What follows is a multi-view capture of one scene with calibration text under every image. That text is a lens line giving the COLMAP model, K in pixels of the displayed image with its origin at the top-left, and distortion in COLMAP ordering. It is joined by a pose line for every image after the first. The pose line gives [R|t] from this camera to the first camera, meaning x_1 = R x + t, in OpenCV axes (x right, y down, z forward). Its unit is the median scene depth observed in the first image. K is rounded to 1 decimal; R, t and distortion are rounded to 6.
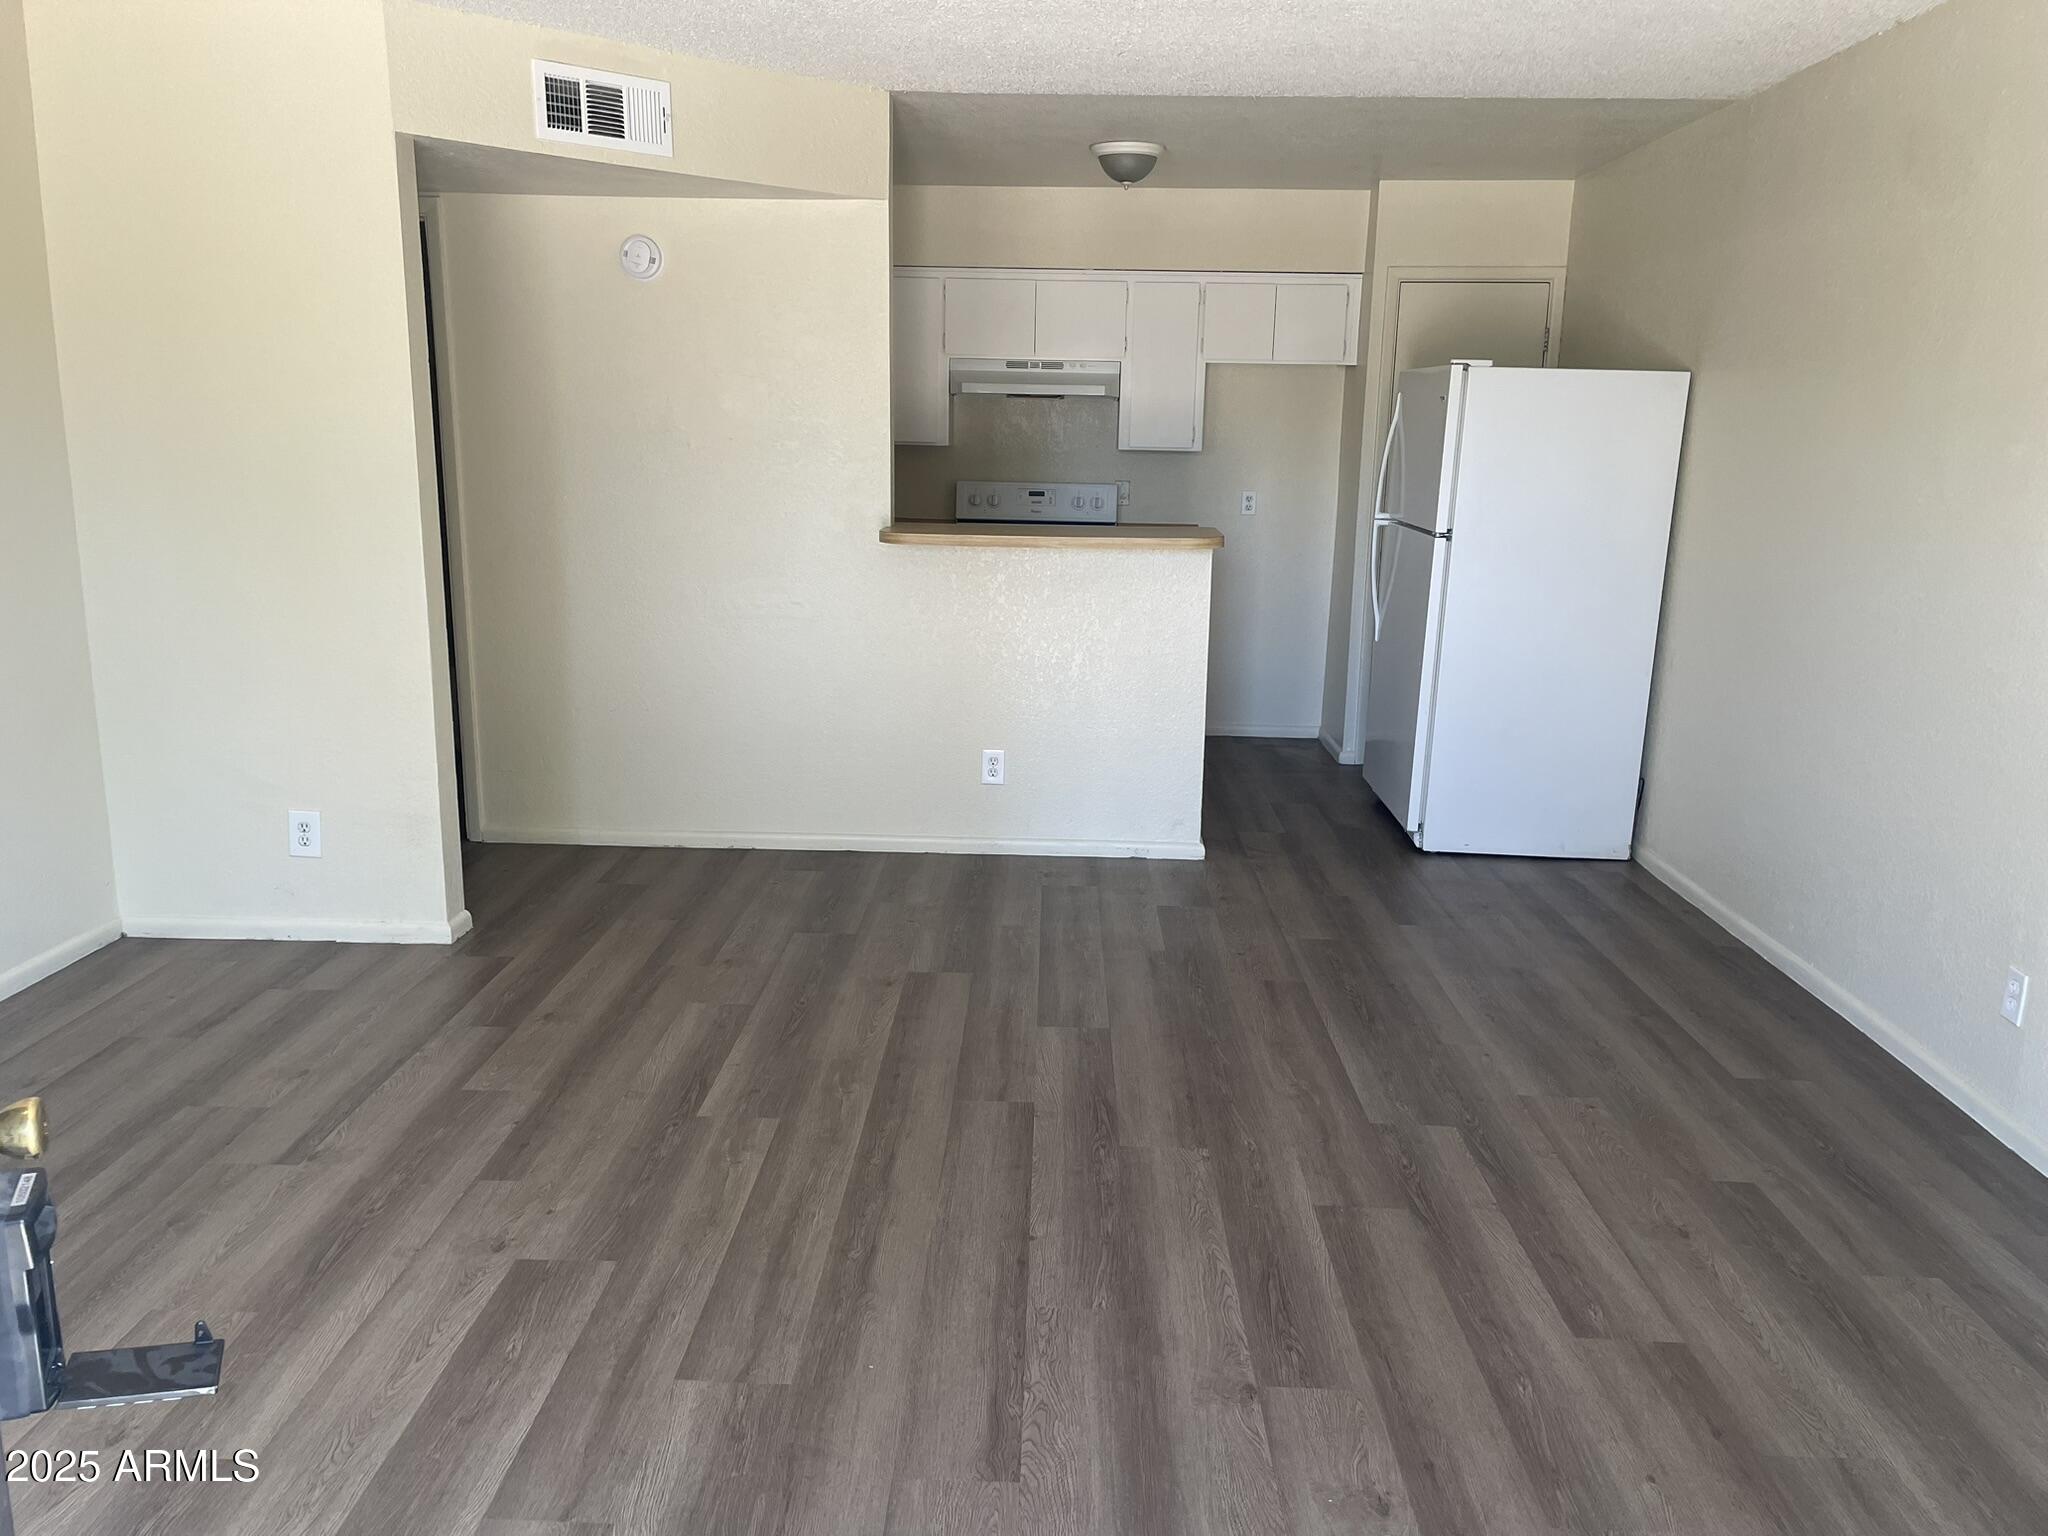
lens RADIAL K [[1548.9, 0, 1029.2], [0, 1548.9, 757.1], [0, 0, 1]] dist [0.063867, -0.082834]
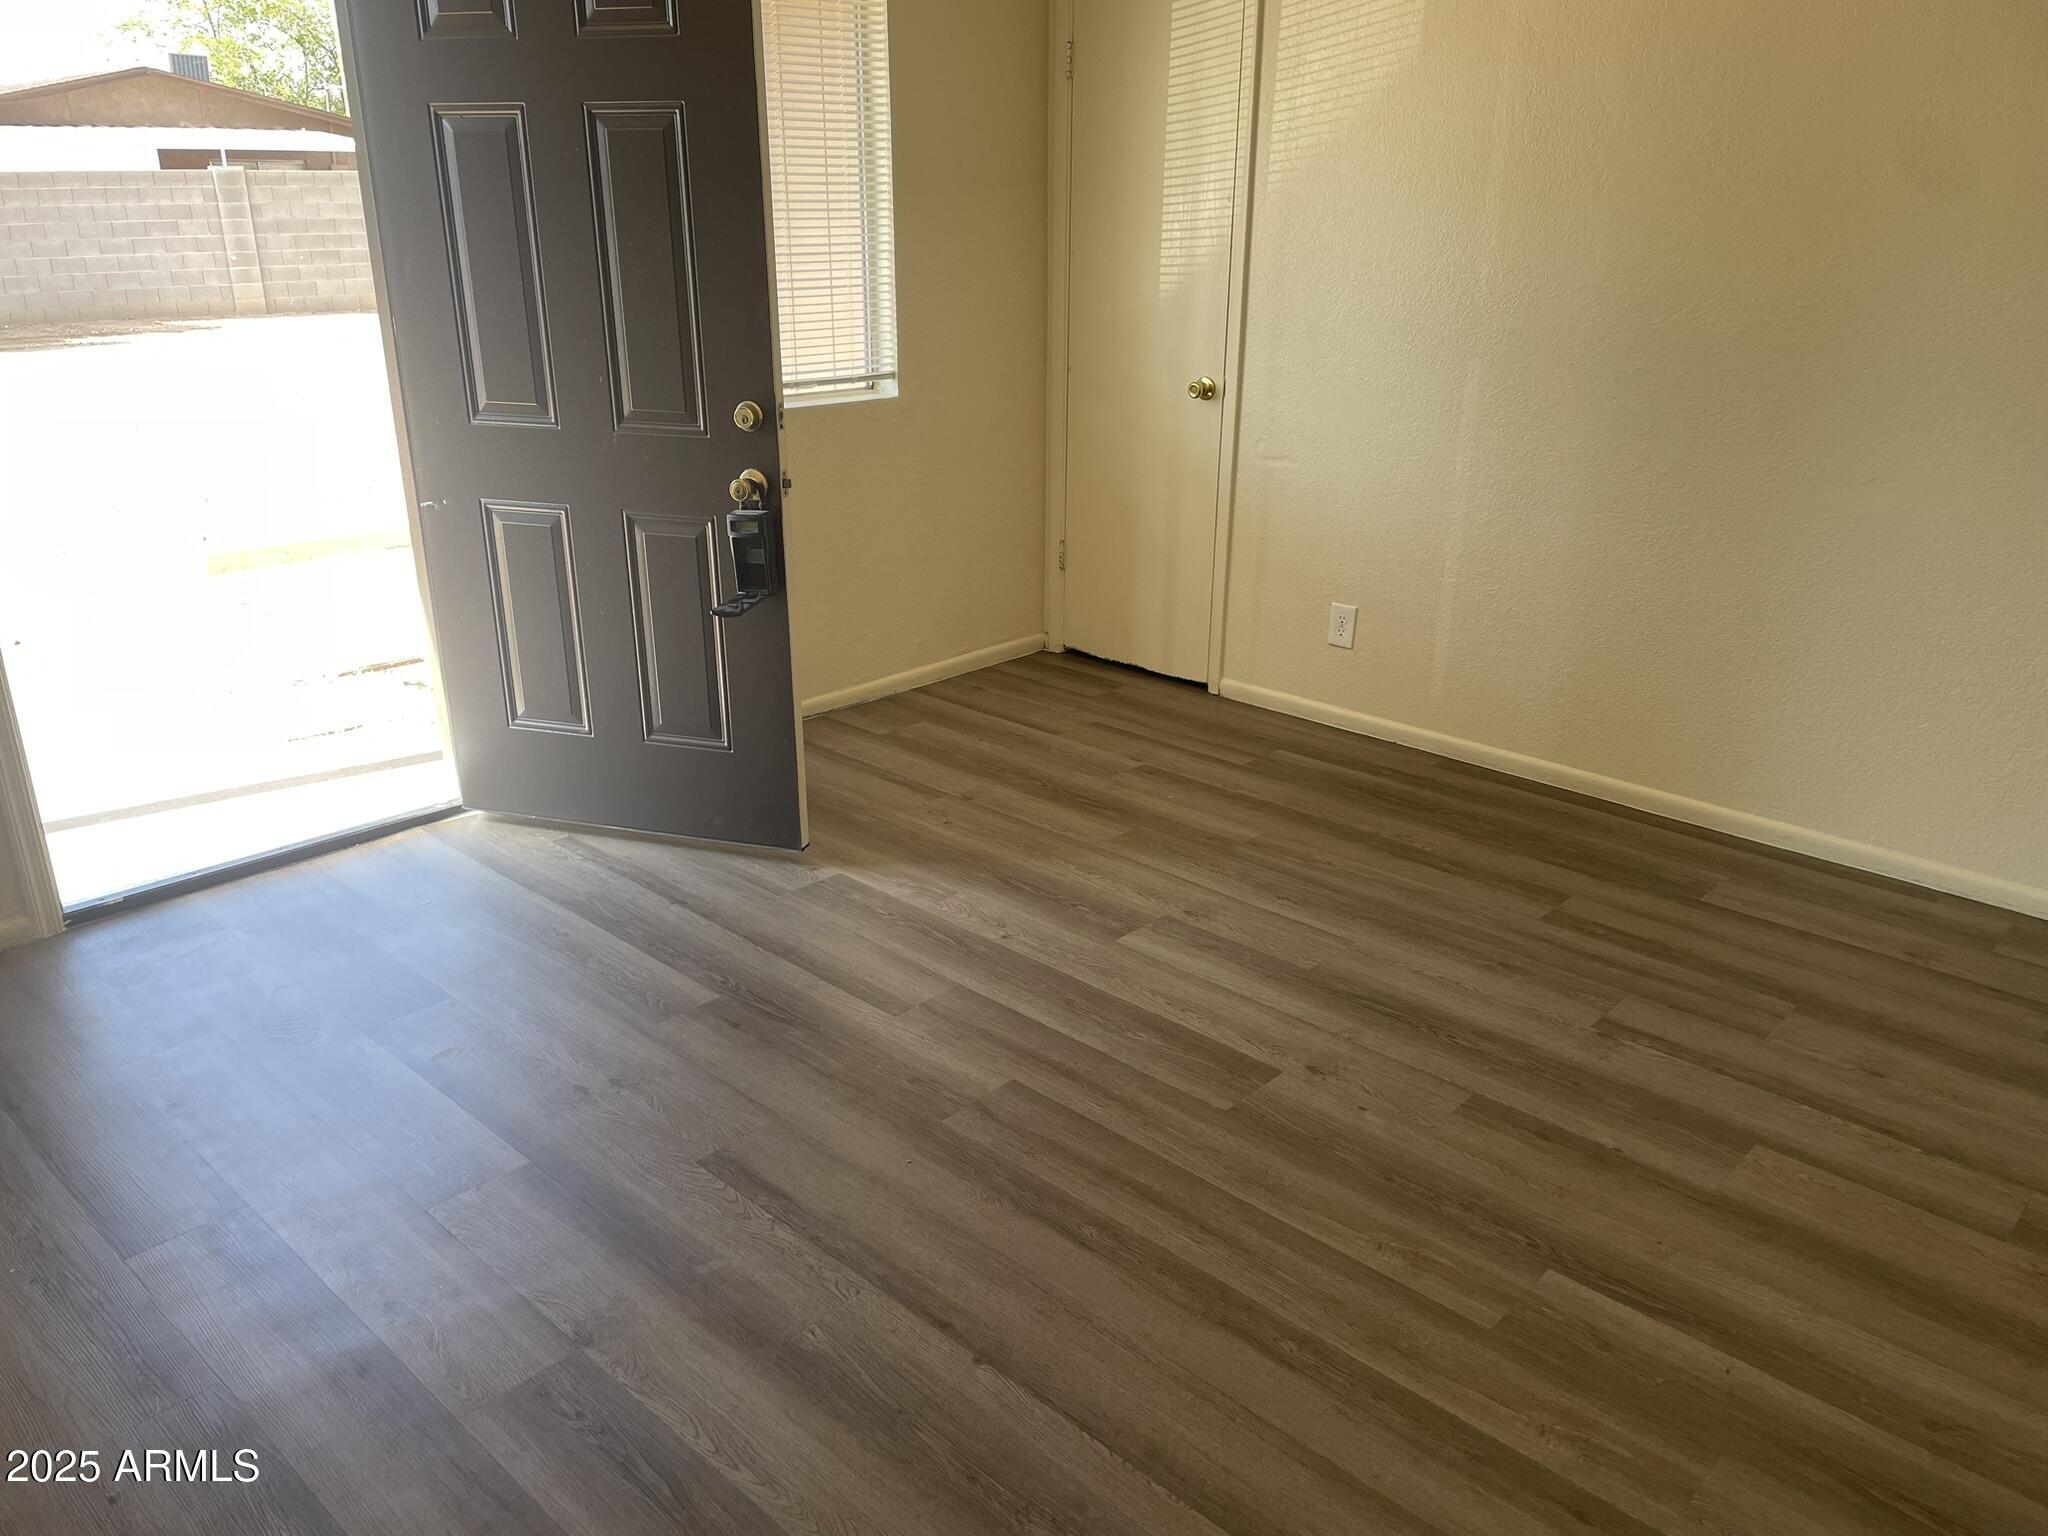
lens RADIAL K [[1548.9, 0, 1027.0], [0, 1548.9, 768.2], [0, 0, 1]] dist [0.063867, -0.082834]
pose [[-0.673179, 0.241347, -0.698986, 0.450826], [-0.166983, 0.871213, 0.461633, -0.296552], [0.720379, 0.427480, -0.546181, 1.330108]]
